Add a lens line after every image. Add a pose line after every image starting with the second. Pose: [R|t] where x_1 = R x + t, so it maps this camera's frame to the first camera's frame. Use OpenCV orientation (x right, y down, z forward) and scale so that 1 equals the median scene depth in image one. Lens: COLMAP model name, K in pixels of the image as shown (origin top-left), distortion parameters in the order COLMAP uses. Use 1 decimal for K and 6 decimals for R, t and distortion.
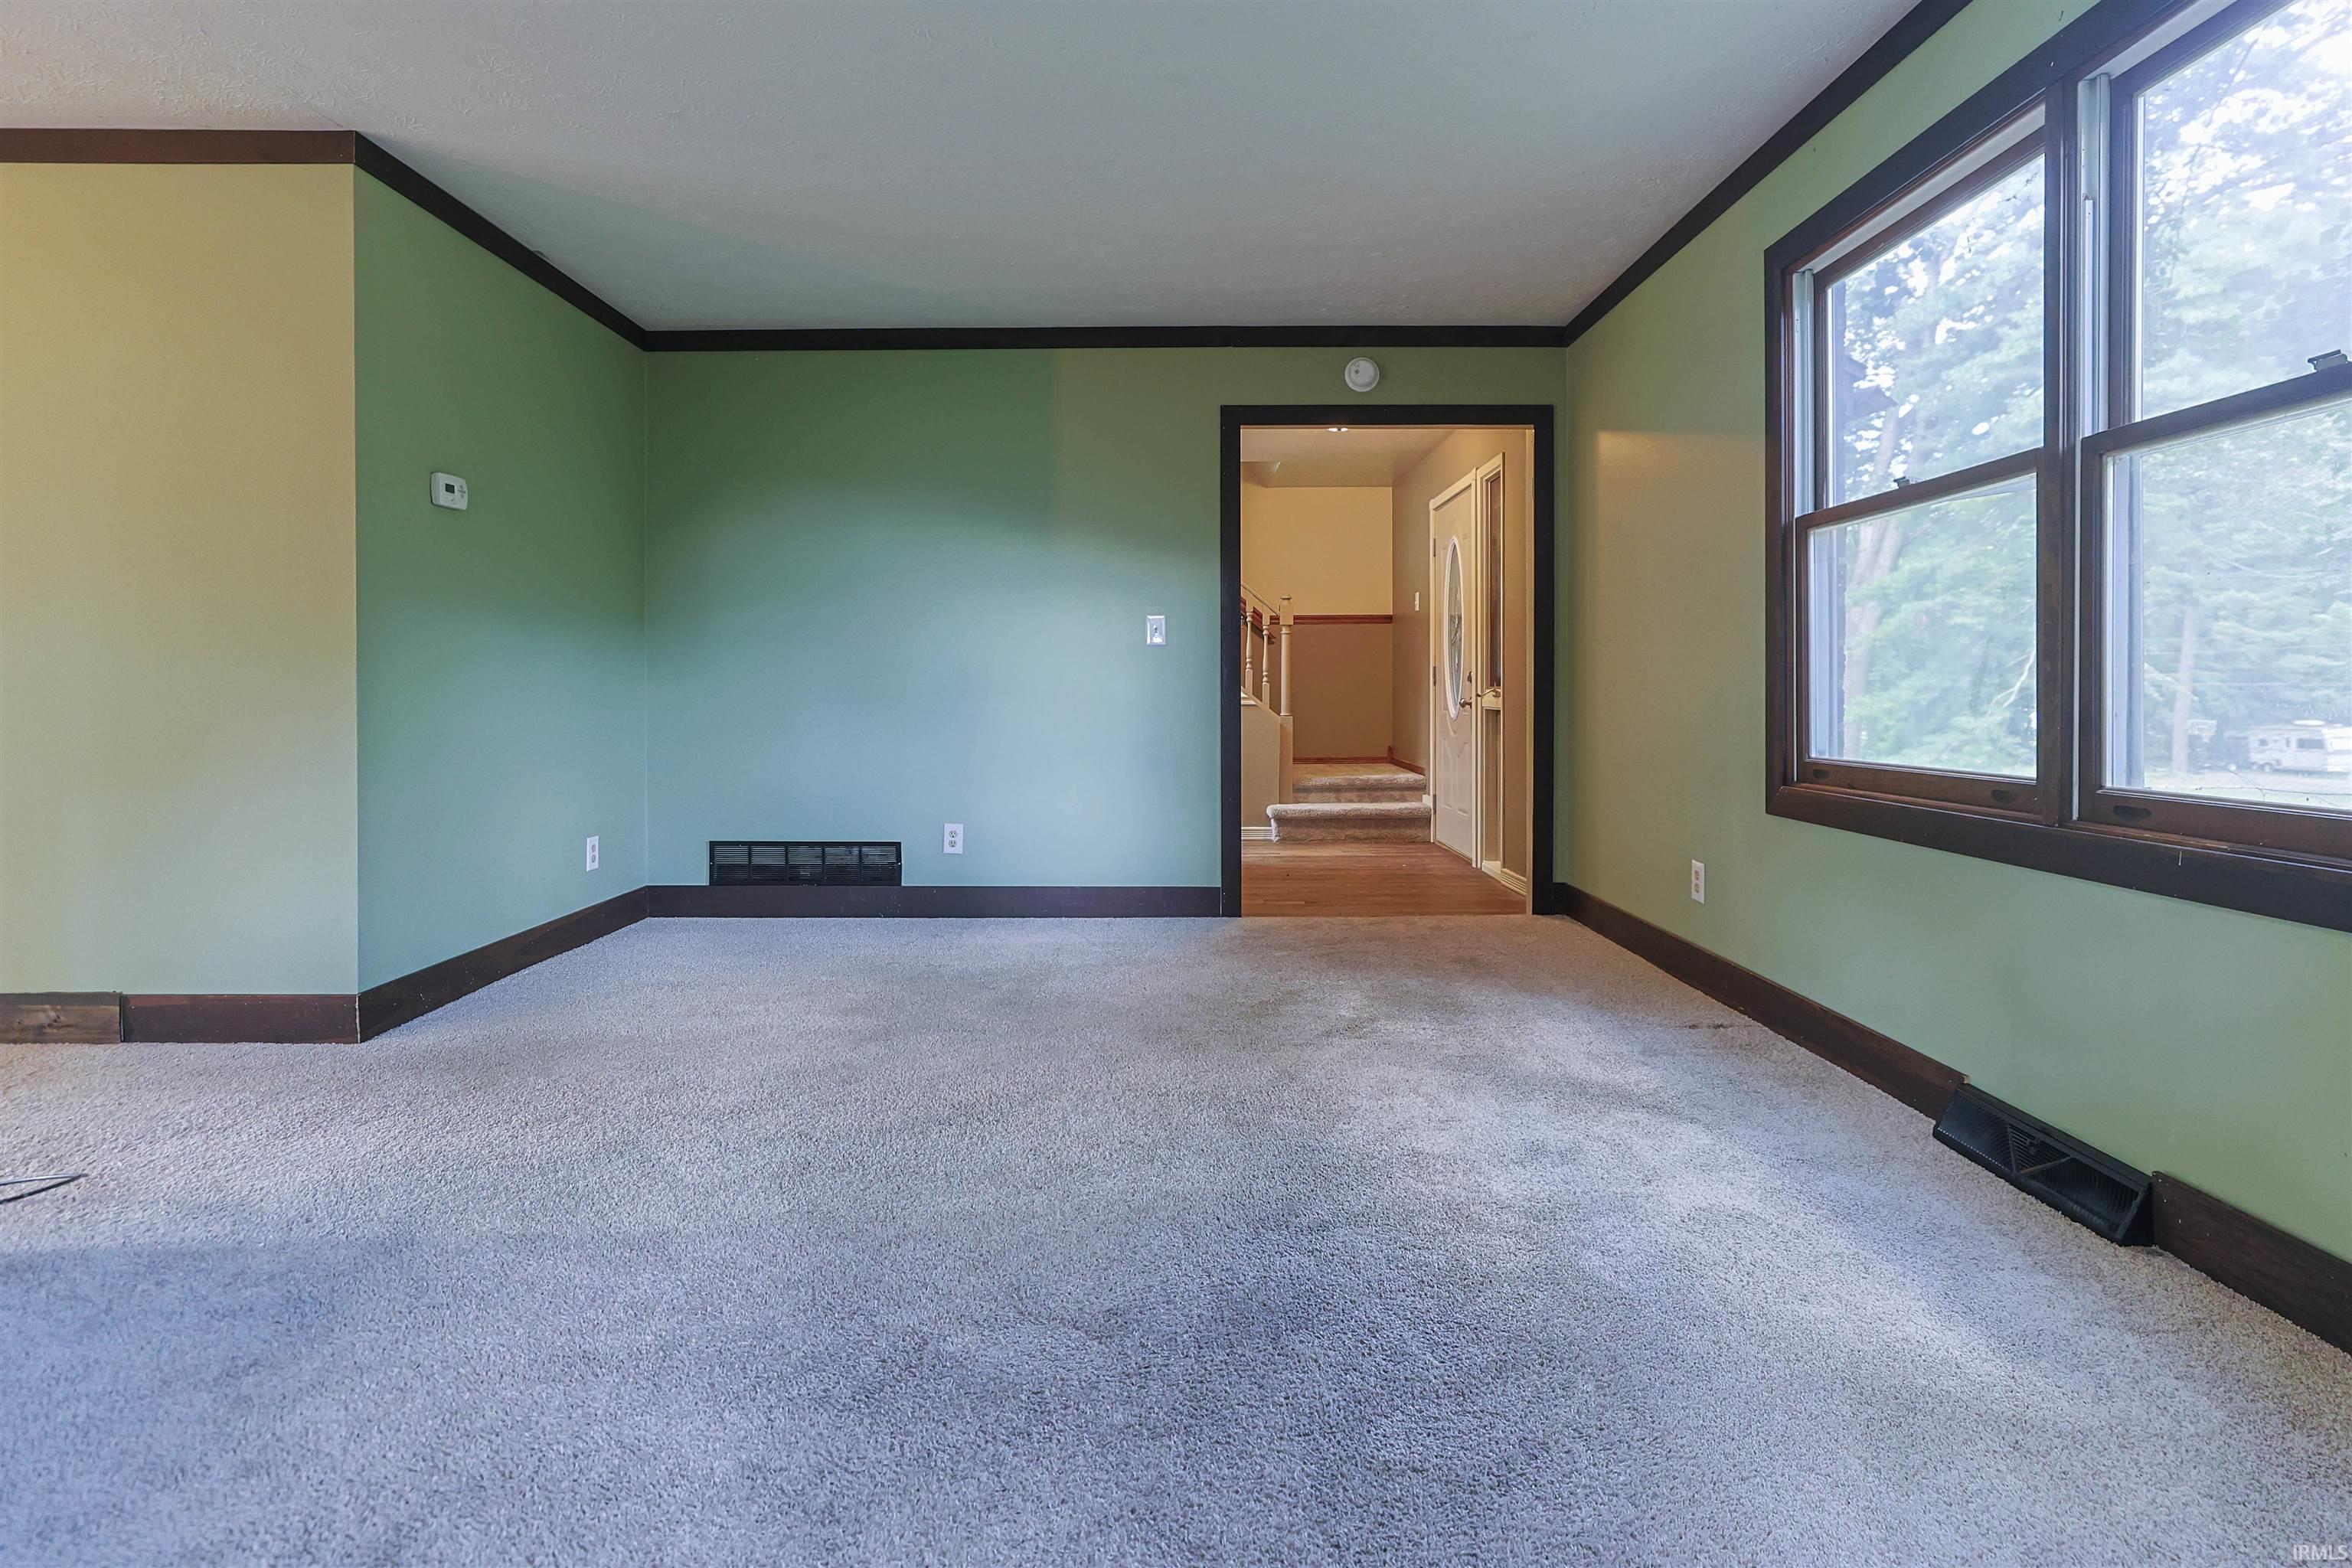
lens RADIAL K [[1153.3, 0, 1136.1], [0, 1153.3, 691.6], [0, 0, 1]] dist [-0.003991, 0.000271]
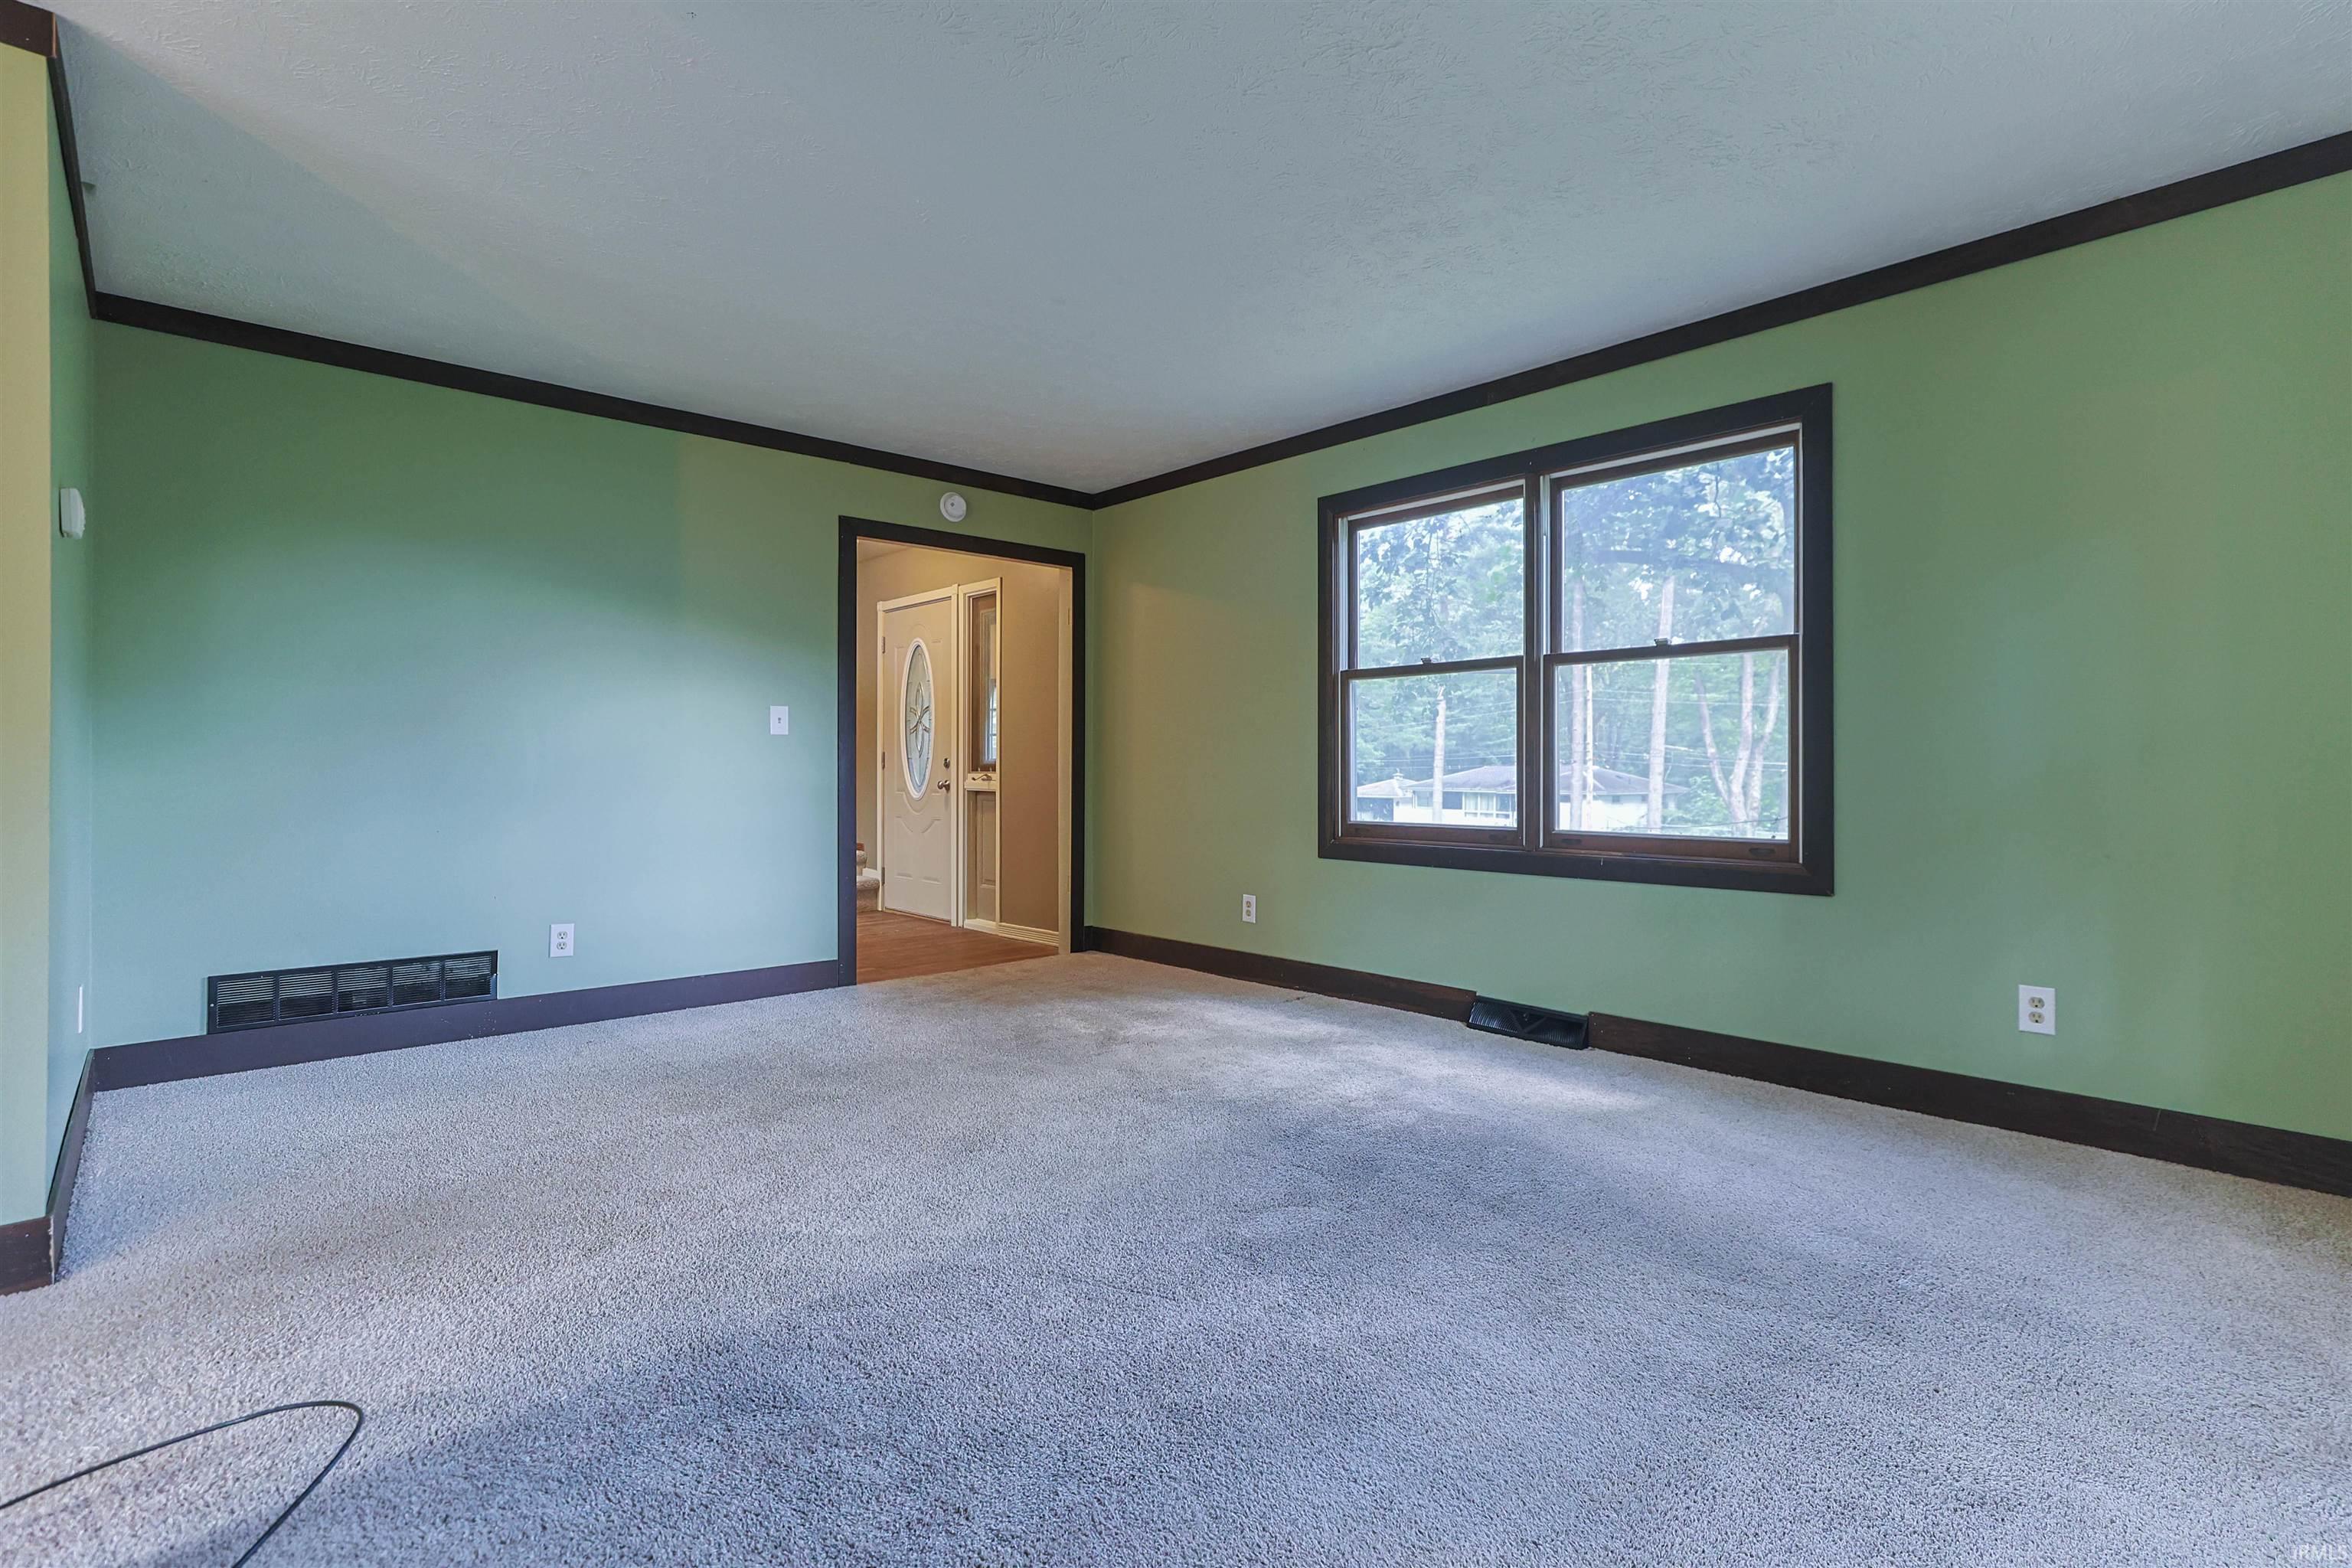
lens RADIAL K [[1121.3, 0, 1212.6], [0, 1121.3, 765.4], [0, 0, 1]] dist [-0.007074, 0.000664]
pose [[0.727395, 0.002155, 0.686215, -0.397228], [-0.000905, 0.999997, -0.002181, -0.010862], [-0.686218, 0.000966, 0.727395, -0.006803]]
